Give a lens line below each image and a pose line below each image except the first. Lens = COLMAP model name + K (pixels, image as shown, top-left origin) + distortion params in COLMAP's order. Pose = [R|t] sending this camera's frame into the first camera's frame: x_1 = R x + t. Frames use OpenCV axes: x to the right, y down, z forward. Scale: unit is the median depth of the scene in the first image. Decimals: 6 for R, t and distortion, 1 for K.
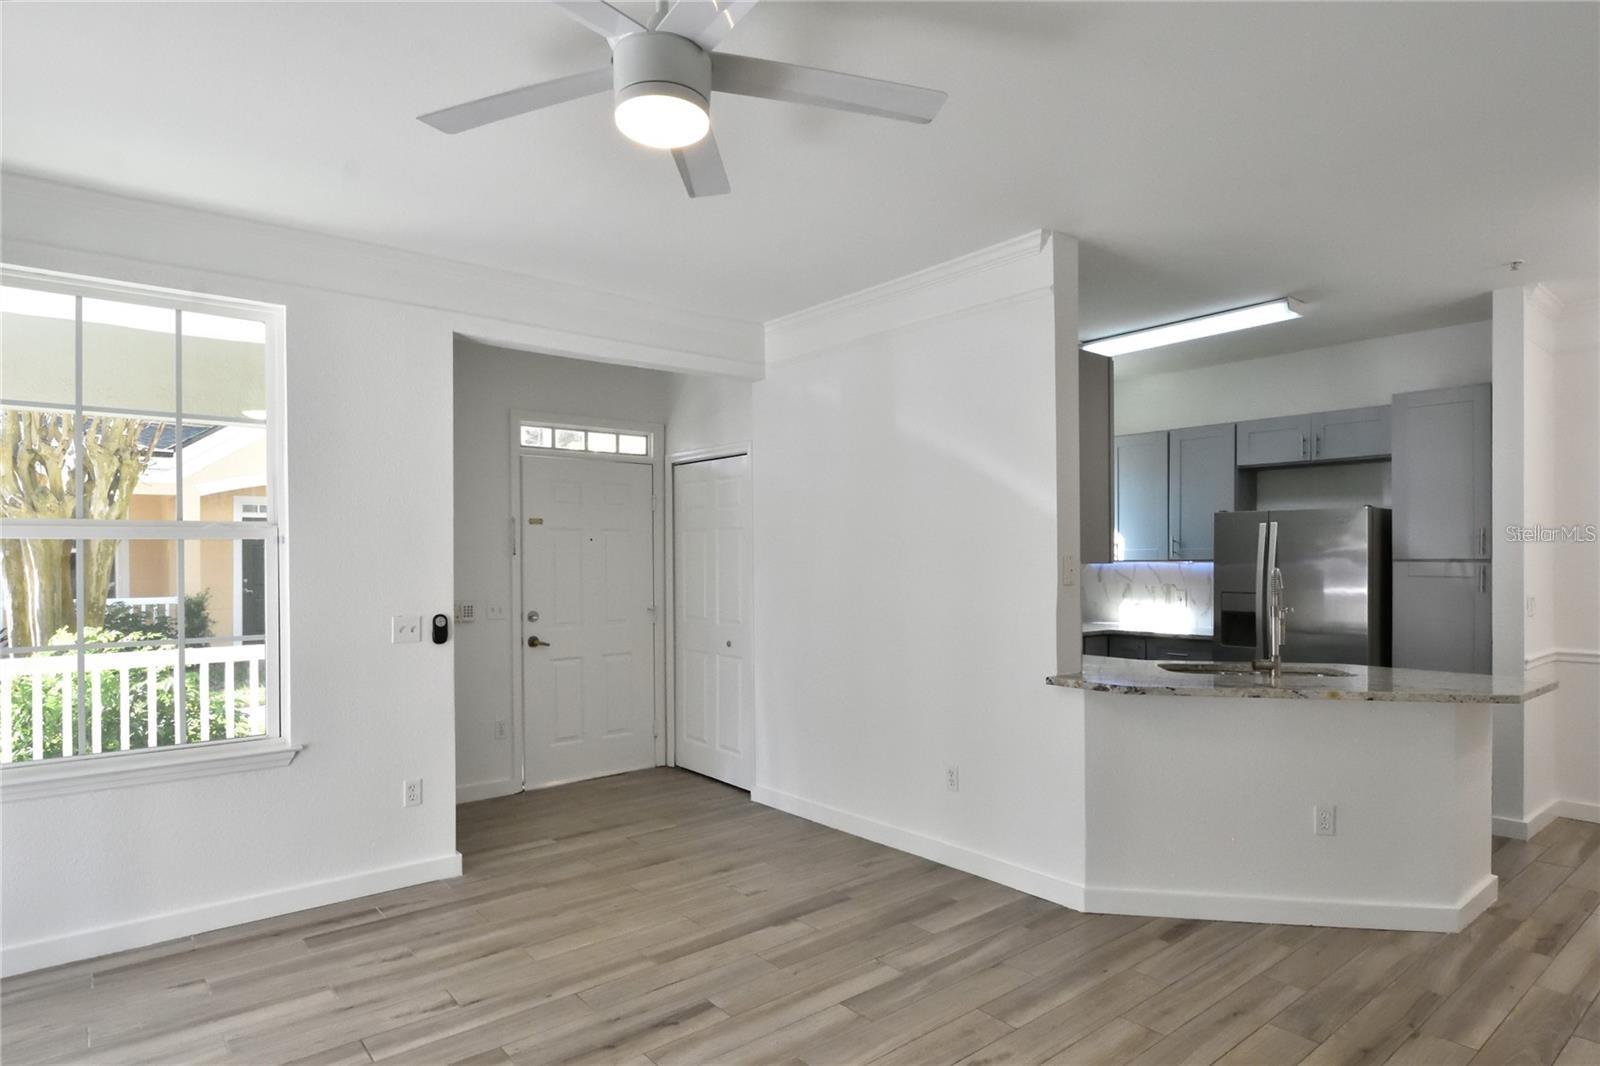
lens RADIAL K [[894.0, 0, 812.4], [0, 894.0, 557.8], [0, 0, 1]] dist [0.001259, -0.008200]
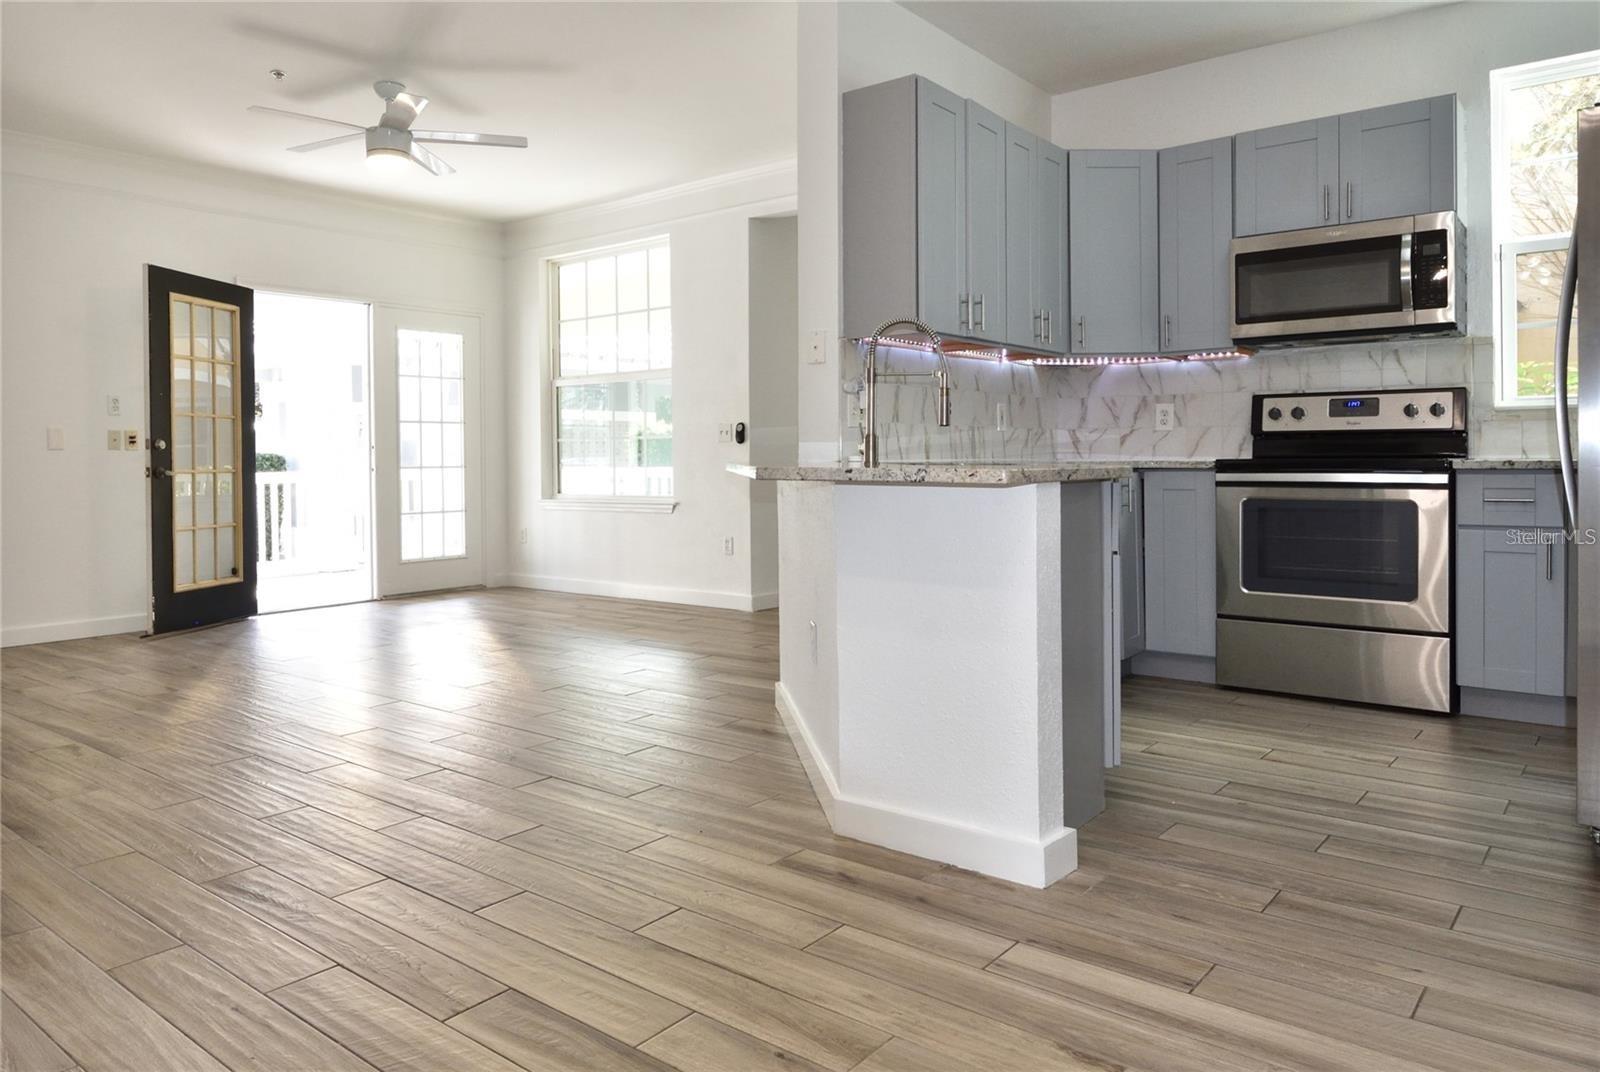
lens RADIAL K [[1097.3, 0, 661.2], [0, 1097.3, 462.7], [0, 0, 1]] dist [0.006387, 0.004305]
pose [[0.139920, 0.005928, -0.990145, 1.241600], [0.008911, 0.999934, 0.007246, 0.110513], [0.990123, -0.009837, 0.139858, 0.618446]]
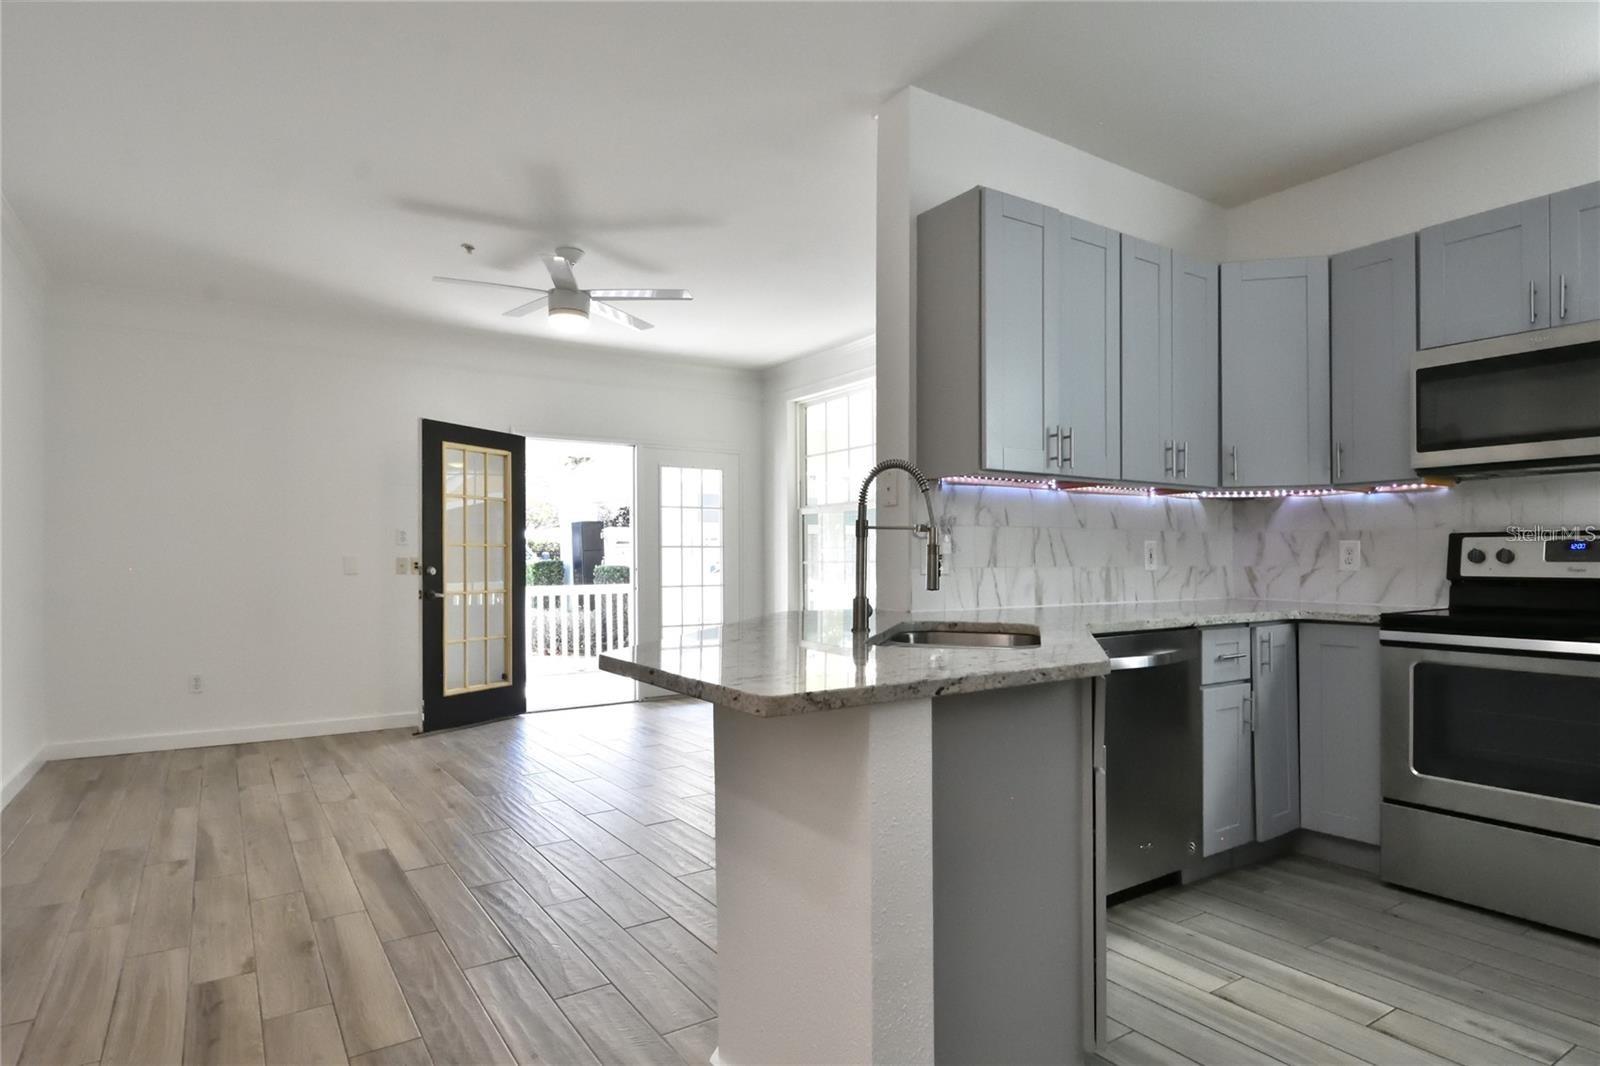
lens RADIAL K [[881.4, 0, 817.0], [0, 881.4, 558.0], [0, 0, 1]] dist [0.002714, -0.009159]
pose [[-0.096602, 0.001408, -0.995322, 1.020699], [0.004472, 0.999990, 0.000980, 0.071256], [0.995313, -0.004356, -0.096607, 0.913700]]
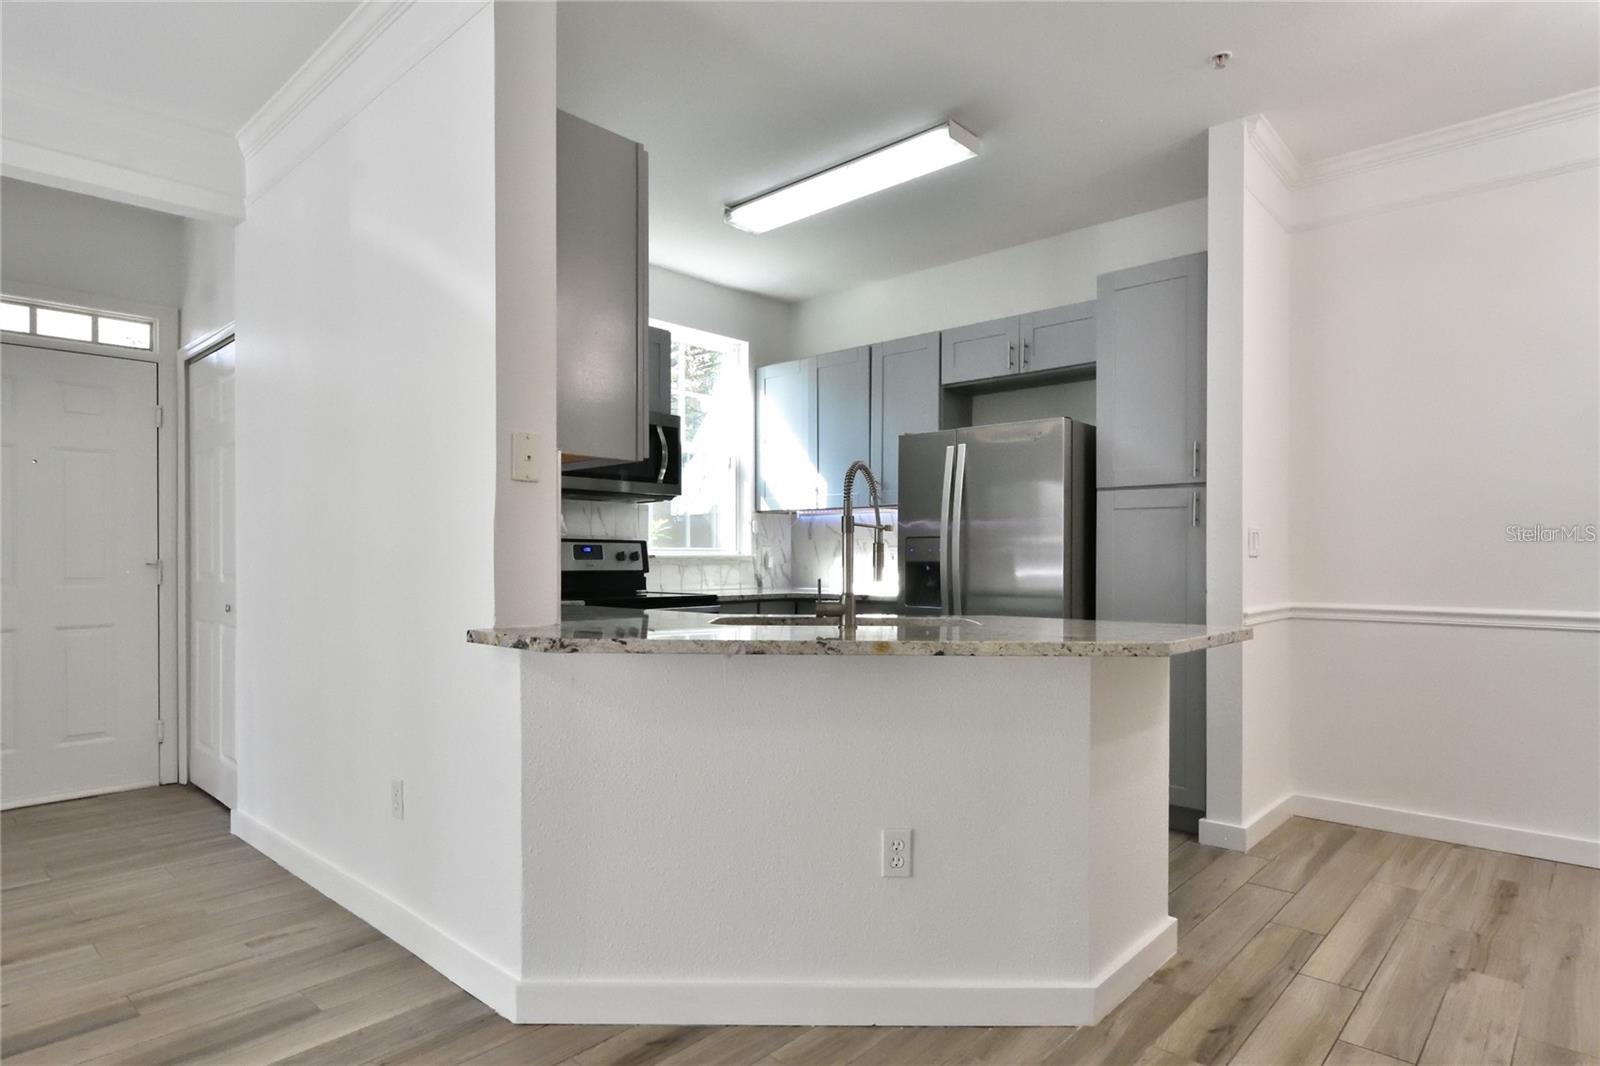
lens RADIAL K [[881.4, 0, 817.0], [0, 881.4, 558.0], [0, 0, 1]] dist [0.002714, -0.009159]
pose [[0.989377, 0.003310, 0.145336, 0.359546], [-0.003425, 0.999994, 0.000541, 0.074333], [-0.145333, -0.001033, 0.989382, 0.337953]]
